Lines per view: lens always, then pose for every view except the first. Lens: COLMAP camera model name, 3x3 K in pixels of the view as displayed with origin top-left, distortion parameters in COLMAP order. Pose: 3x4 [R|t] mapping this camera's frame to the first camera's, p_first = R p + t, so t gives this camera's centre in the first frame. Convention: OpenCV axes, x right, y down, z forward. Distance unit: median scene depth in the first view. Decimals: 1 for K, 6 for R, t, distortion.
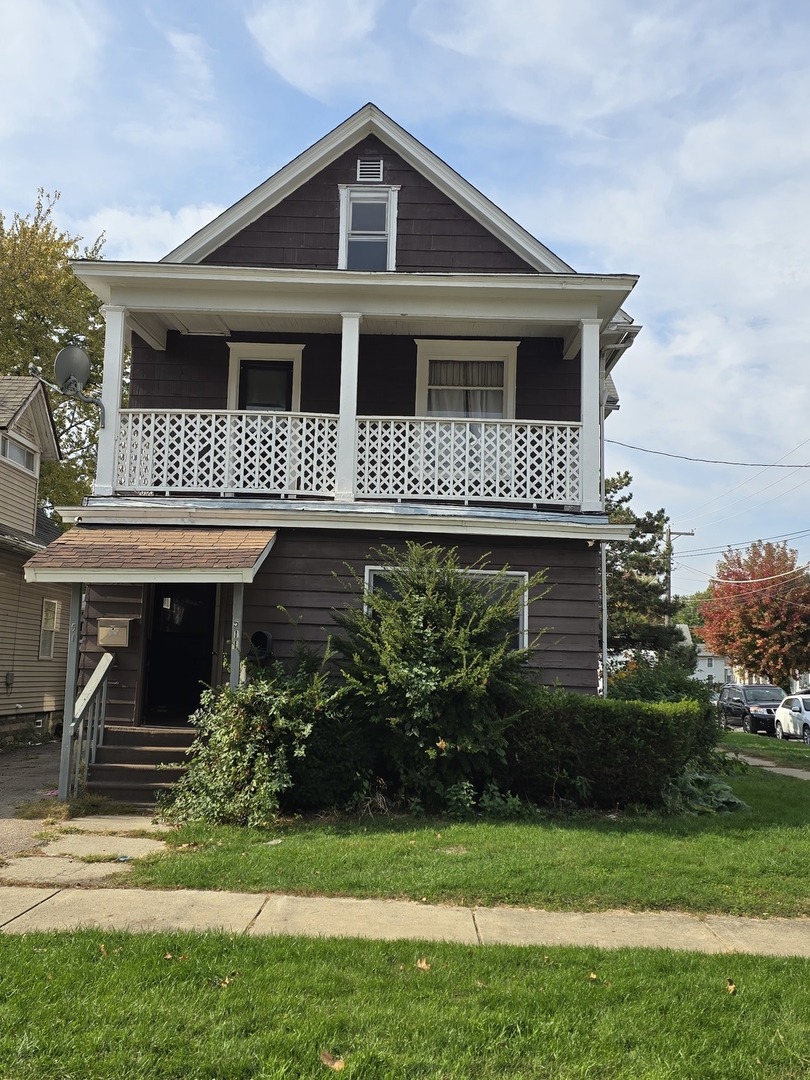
lens RADIAL K [[1052.6, 0, 400.6], [0, 1052.6, 549.8], [0, 0, 1]] dist [0.130436, -0.217216]
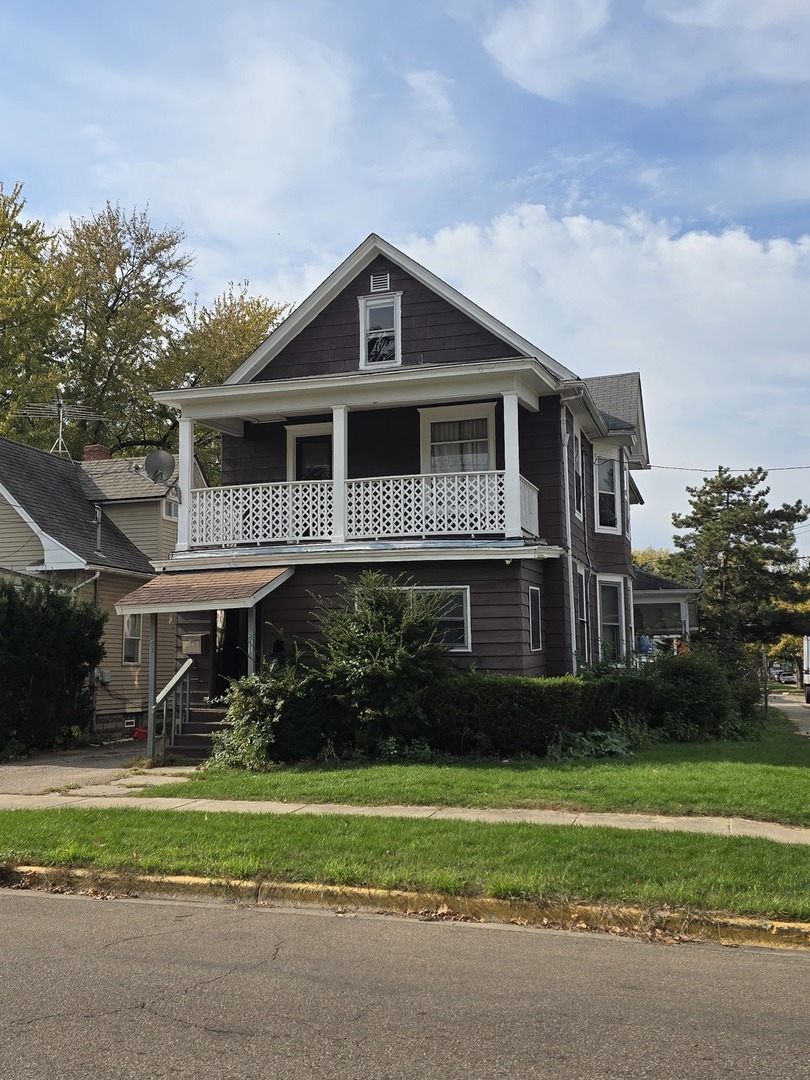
lens RADIAL K [[1053.9, 0, 402.7], [0, 1053.9, 565.0], [0, 0, 1]] dist [0.119964, -0.188268]
pose [[0.959989, -0.066365, -0.272061, 0.398443], [0.070189, 0.997524, 0.004337, -0.016504], [0.271100, -0.023259, 0.962270, -0.308707]]
